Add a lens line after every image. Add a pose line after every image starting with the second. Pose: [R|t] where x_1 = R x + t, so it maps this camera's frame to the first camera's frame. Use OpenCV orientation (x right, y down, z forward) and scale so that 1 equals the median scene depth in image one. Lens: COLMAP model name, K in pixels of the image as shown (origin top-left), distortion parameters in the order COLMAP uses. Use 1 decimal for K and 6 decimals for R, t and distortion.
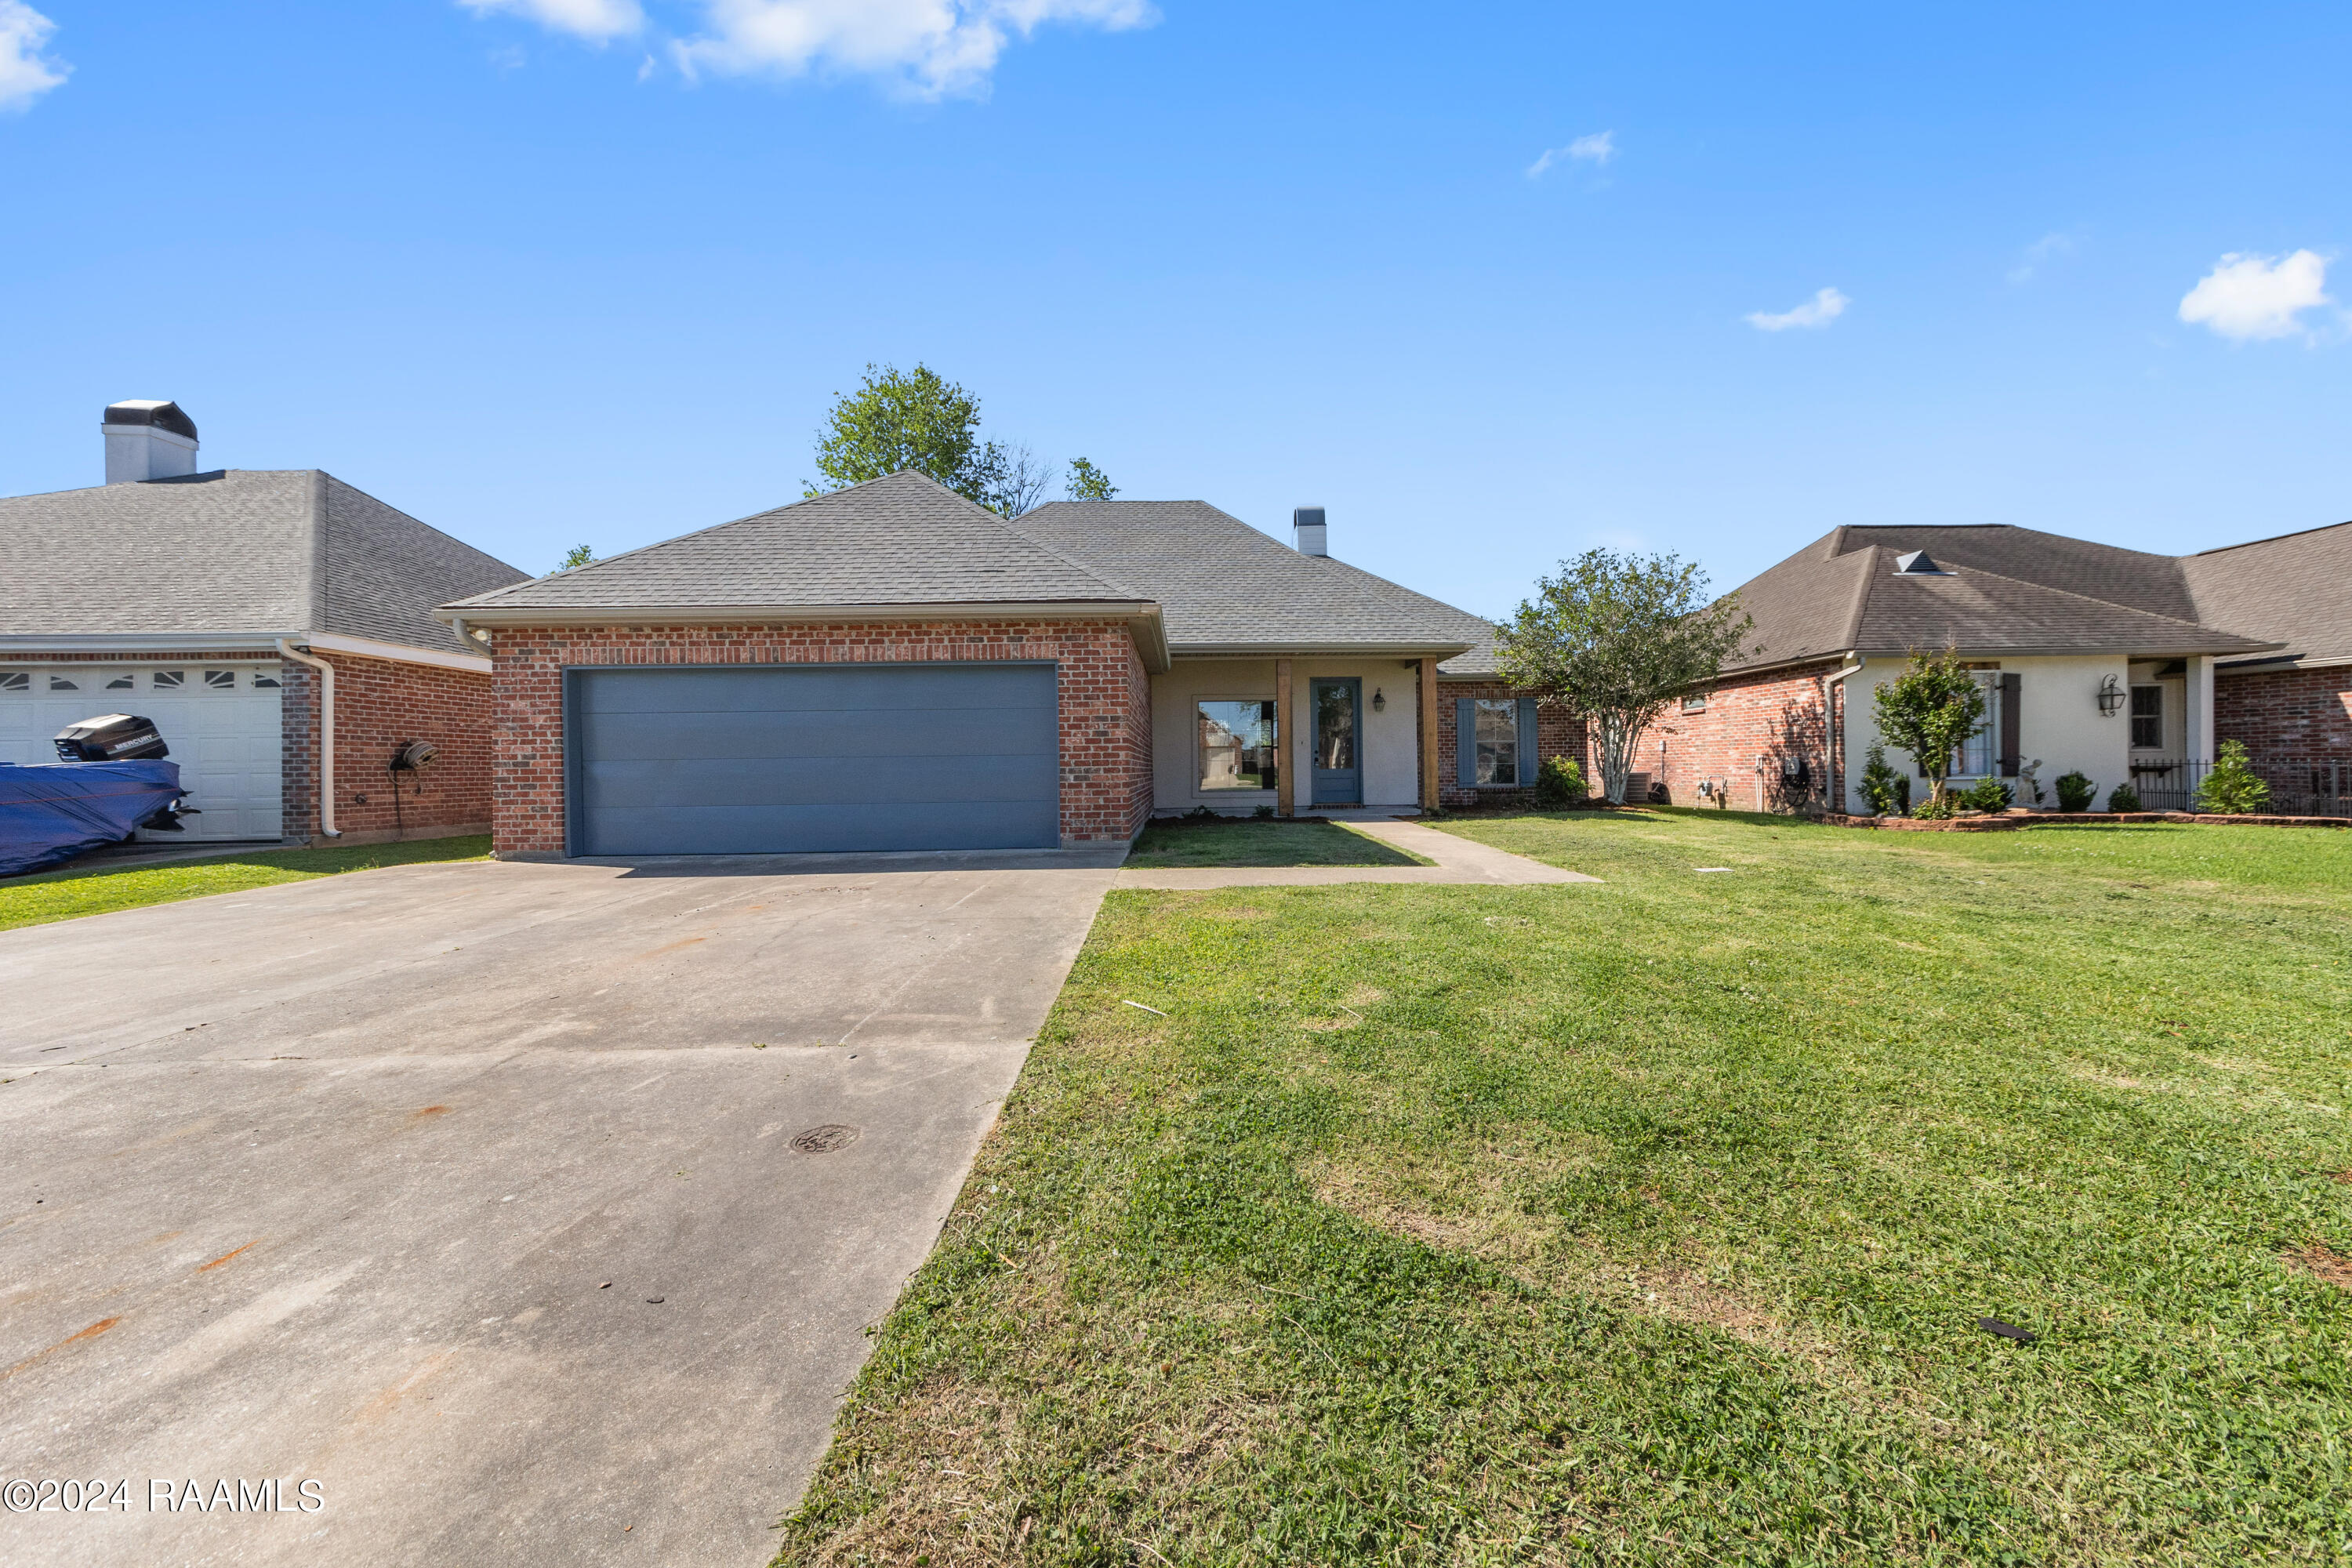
lens RADIAL K [[819.2, 0, 1203.3], [0, 819.2, 773.1], [0, 0, 1]] dist [0.000116, -0.000035]
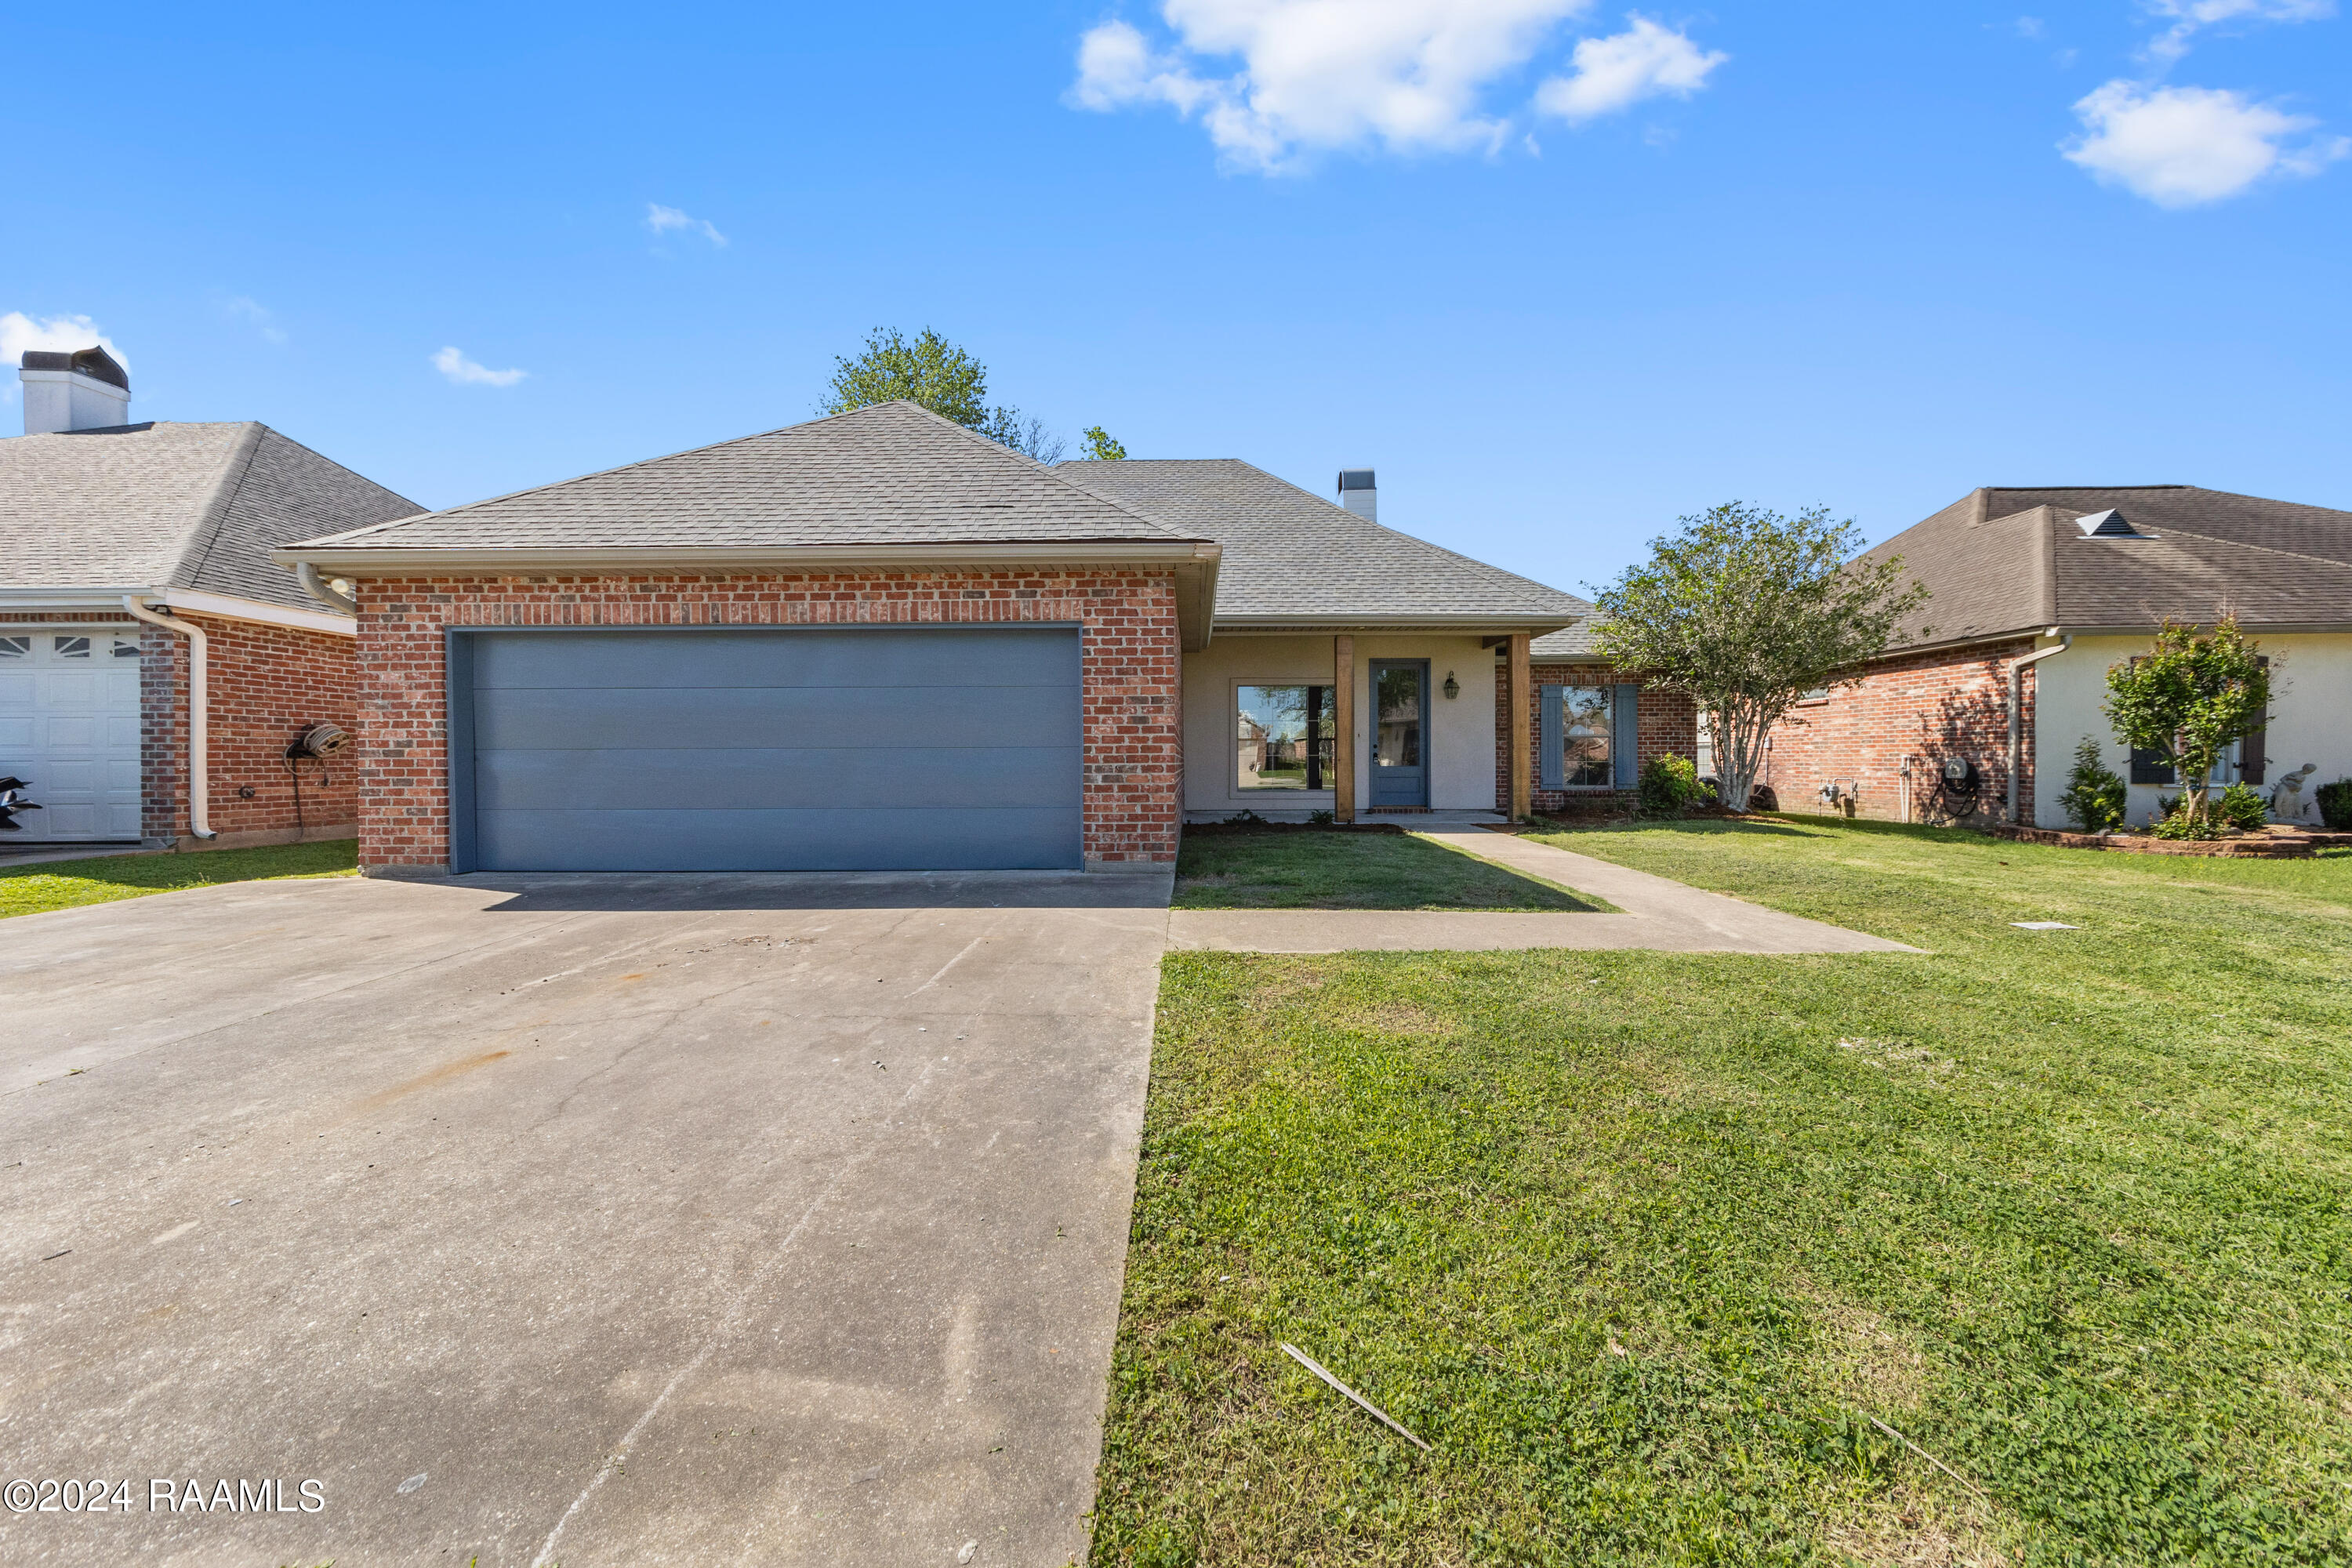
lens RADIAL K [[820.5, 0, 1181.5], [0, 820.5, 776.2], [0, 0, 1]] dist [-0.000407, 0.000509]
pose [[0.999314, 0.010433, -0.035545, -0.049128], [-0.009960, 0.999860, 0.013450, -0.005883], [0.035680, -0.013087, 0.999278, 0.208606]]
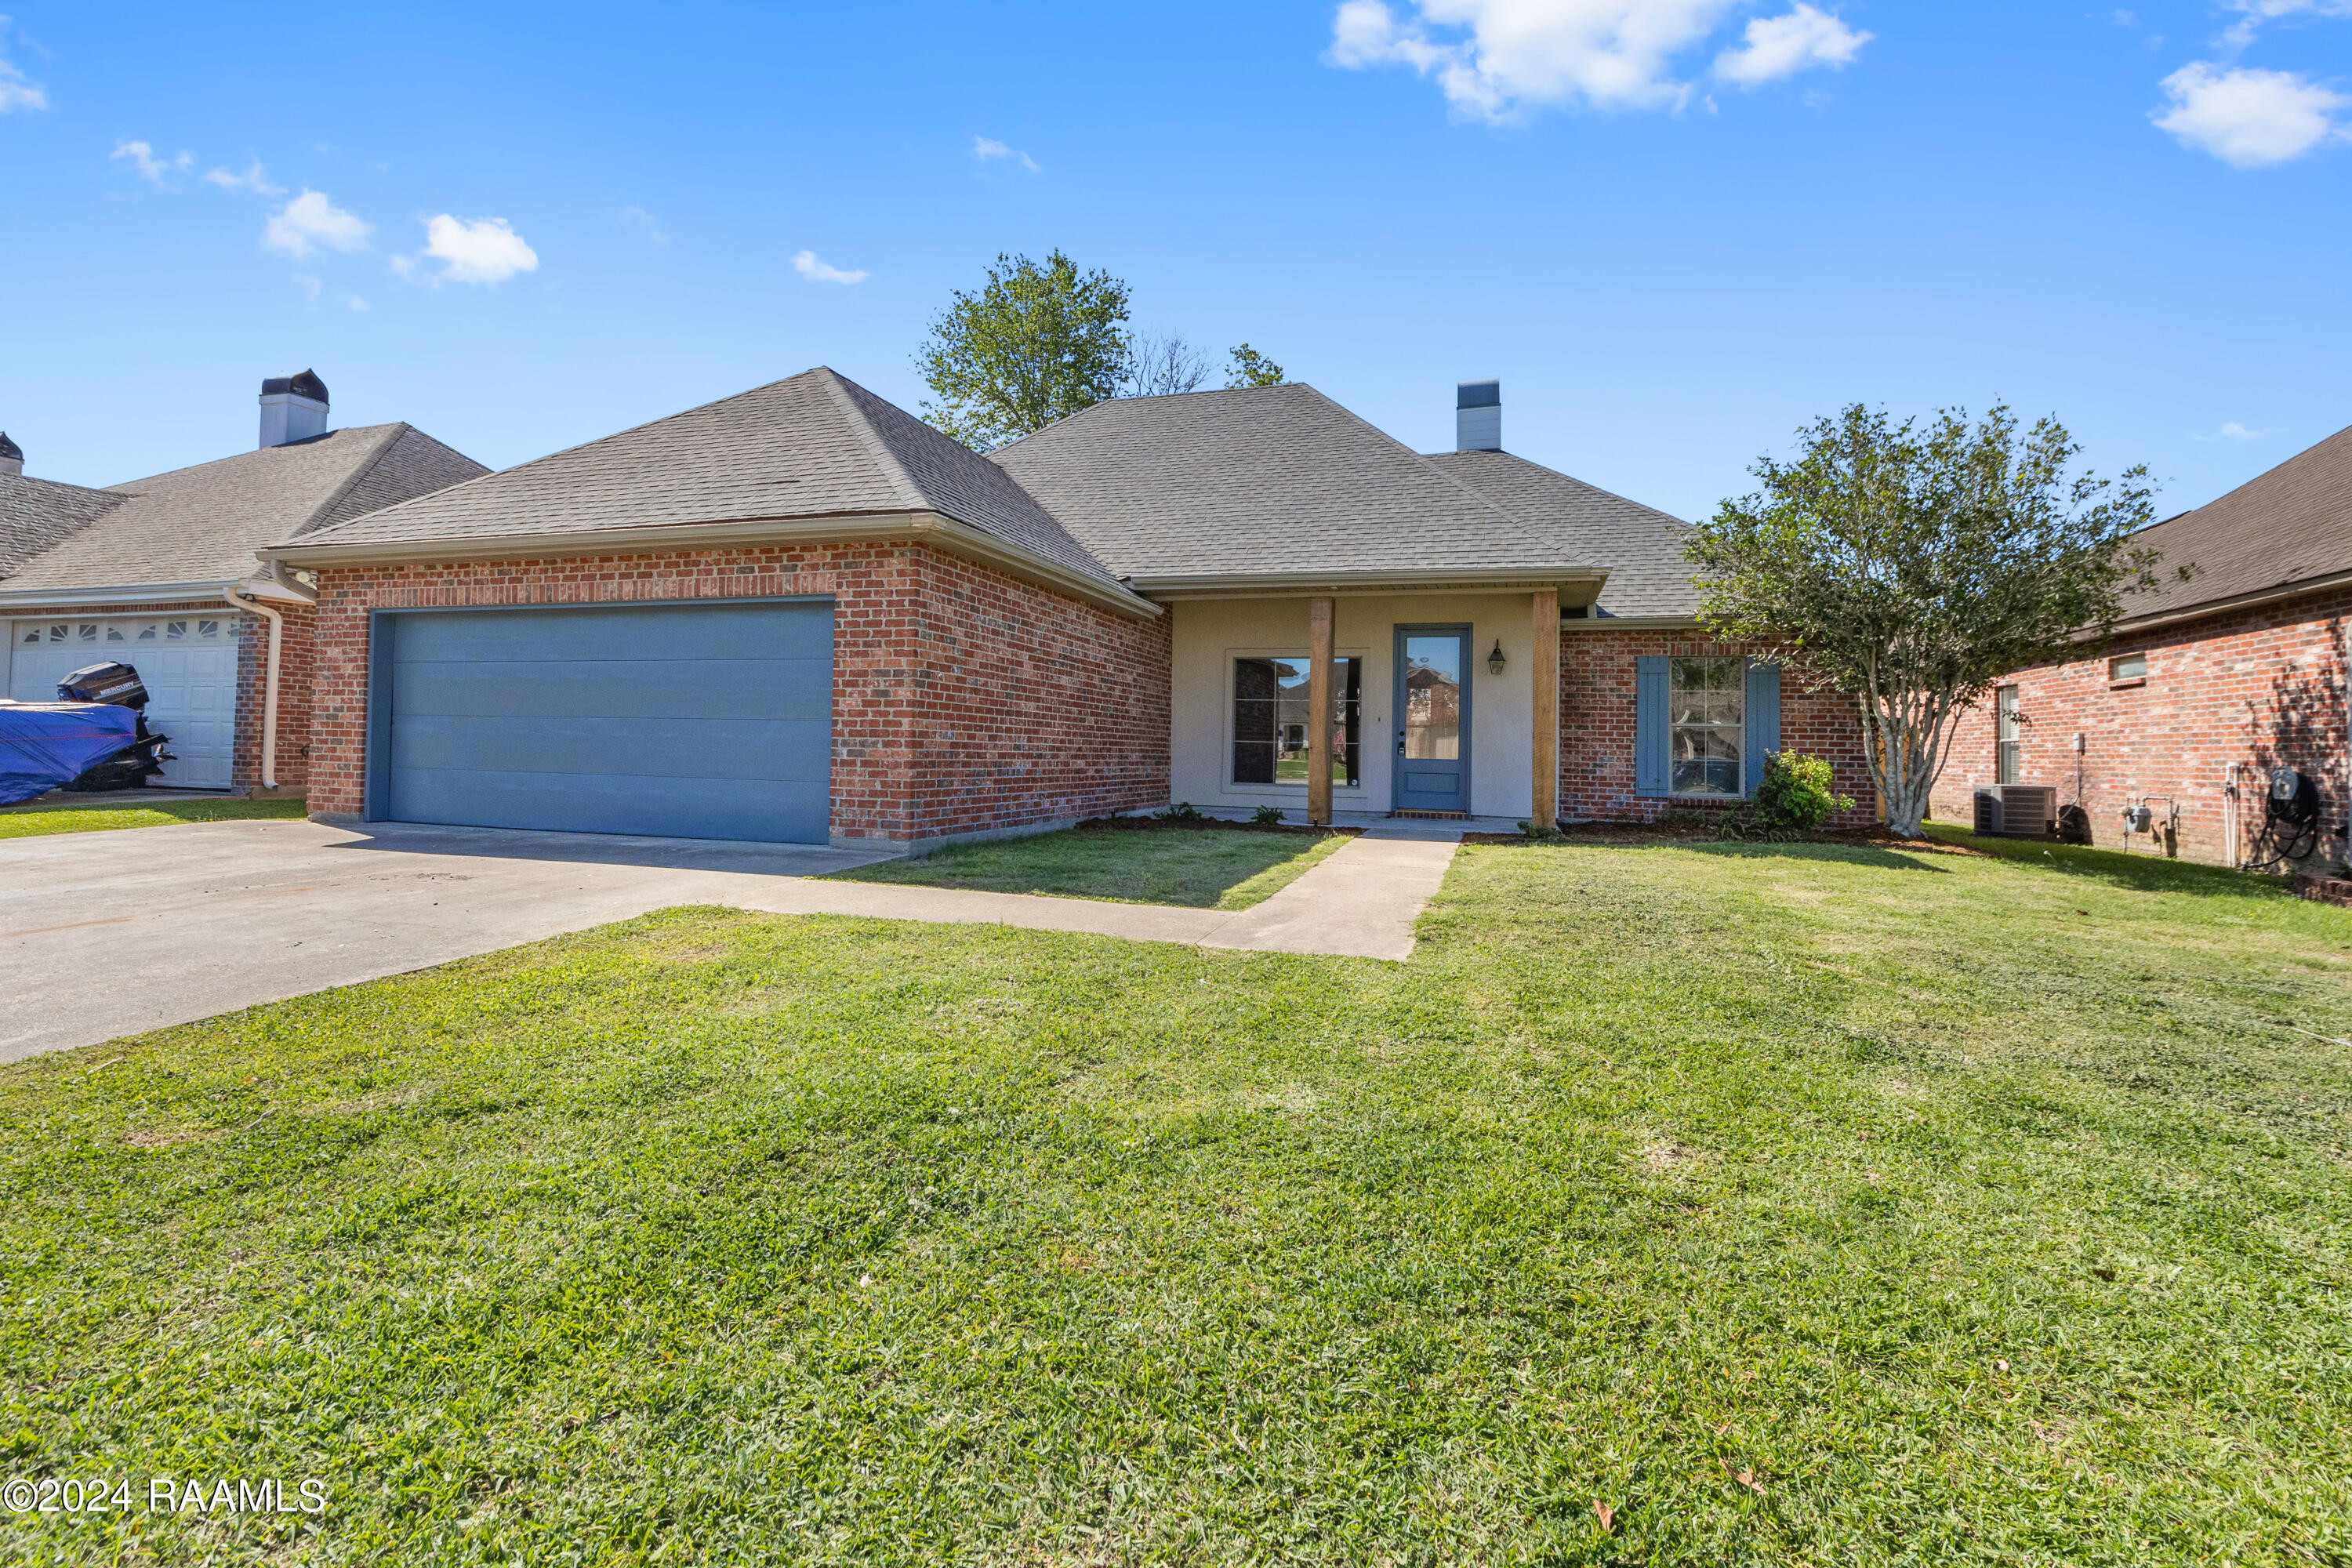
lens RADIAL K [[1054.0, 0, 1174.4], [0, 1054.0, 736.2], [0, 0, 1]] dist [0.008863, -0.015134]
pose [[0.944495, 0.028919, -0.327251, 0.369727], [-0.036326, 0.999203, -0.016542, -0.003275], [0.326512, 0.027511, 0.944793, 0.163418]]
